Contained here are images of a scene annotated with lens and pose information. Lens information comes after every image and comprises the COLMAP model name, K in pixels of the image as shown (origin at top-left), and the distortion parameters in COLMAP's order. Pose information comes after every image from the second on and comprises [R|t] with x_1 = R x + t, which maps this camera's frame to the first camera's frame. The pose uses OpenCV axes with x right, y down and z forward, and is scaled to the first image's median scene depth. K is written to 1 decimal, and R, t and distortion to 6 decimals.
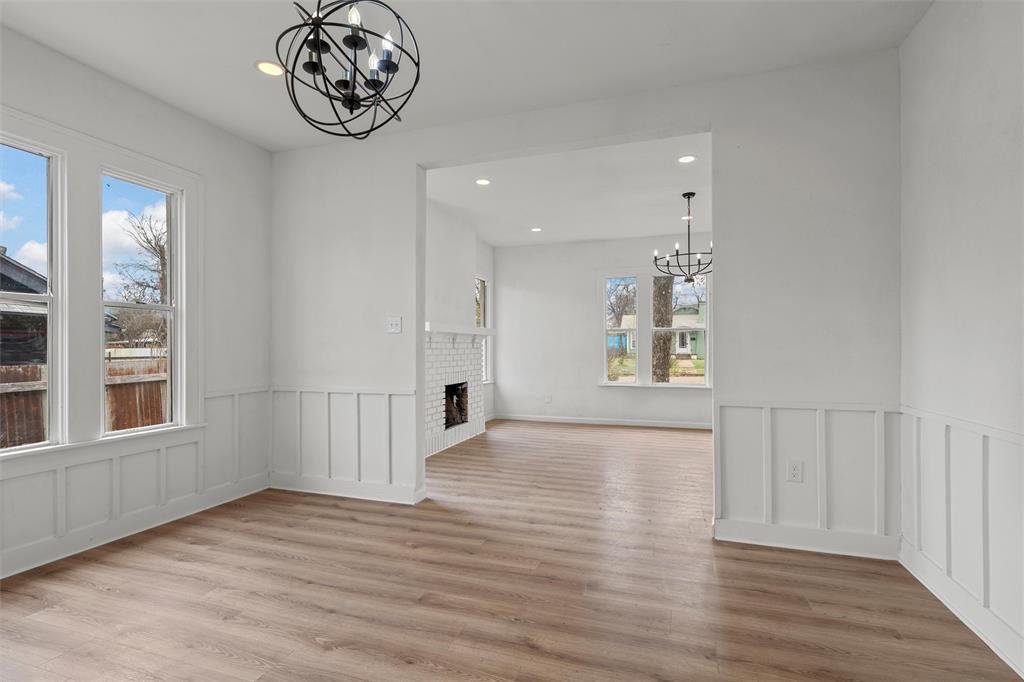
lens RADIAL K [[492.3, 0, 527.6], [0, 492.3, 346.7], [0, 0, 1]] dist [0.001372, 0.000218]
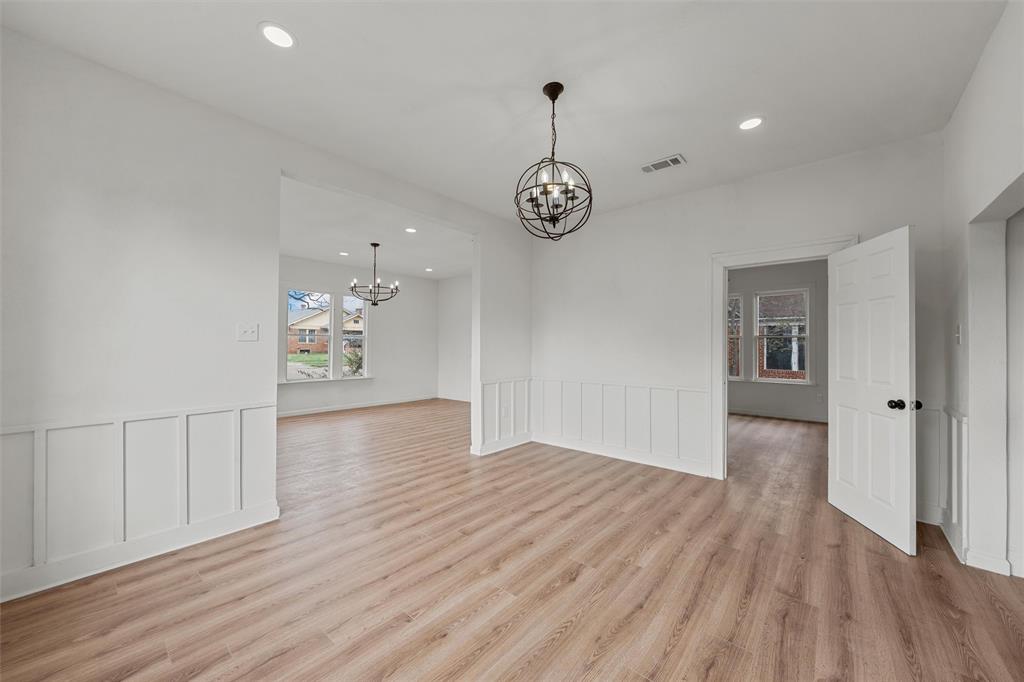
lens RADIAL K [[380.6, 0, 518.3], [0, 380.6, 344.4], [0, 0, 1]] dist [-0.000171, 0.000015]
pose [[0.366458, 0.006017, 0.930415, -1.053806], [-0.005590, 0.999975, -0.004265, -0.030114], [-0.930418, -0.003638, 0.366483, 0.397698]]
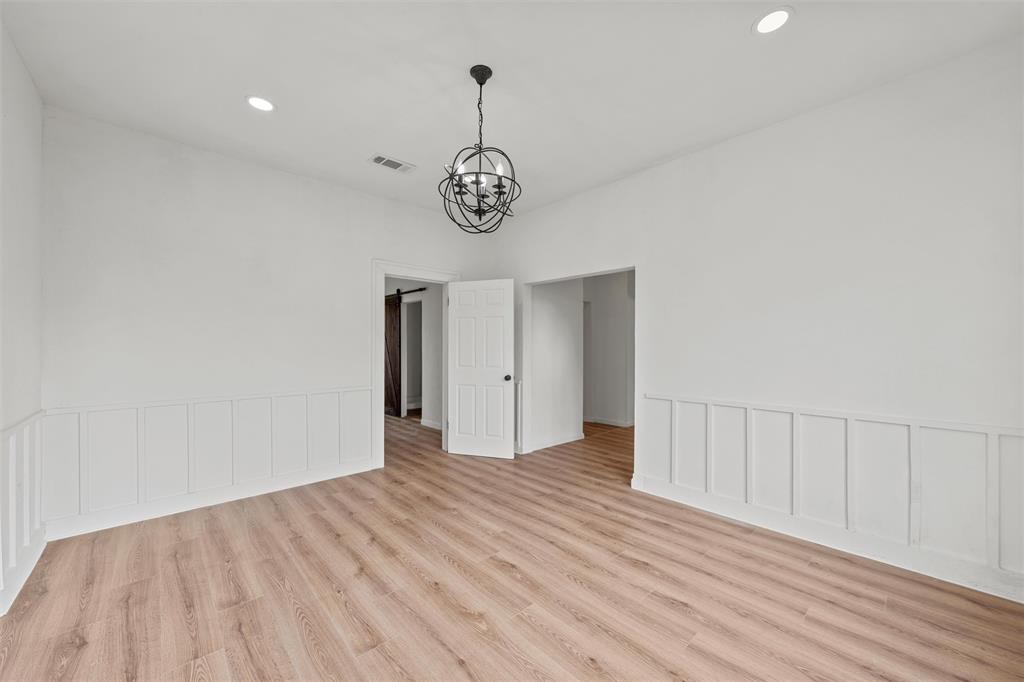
lens RADIAL K [[380.6, 0, 518.3], [0, 380.6, 344.4], [0, 0, 1]] dist [-0.000171, 0.000015]
pose [[-0.874622, 0.003388, 0.484794, -0.692509], [0.000252, 0.999979, -0.006534, -0.027910], [-0.484806, -0.005592, -0.874604, 1.309180]]
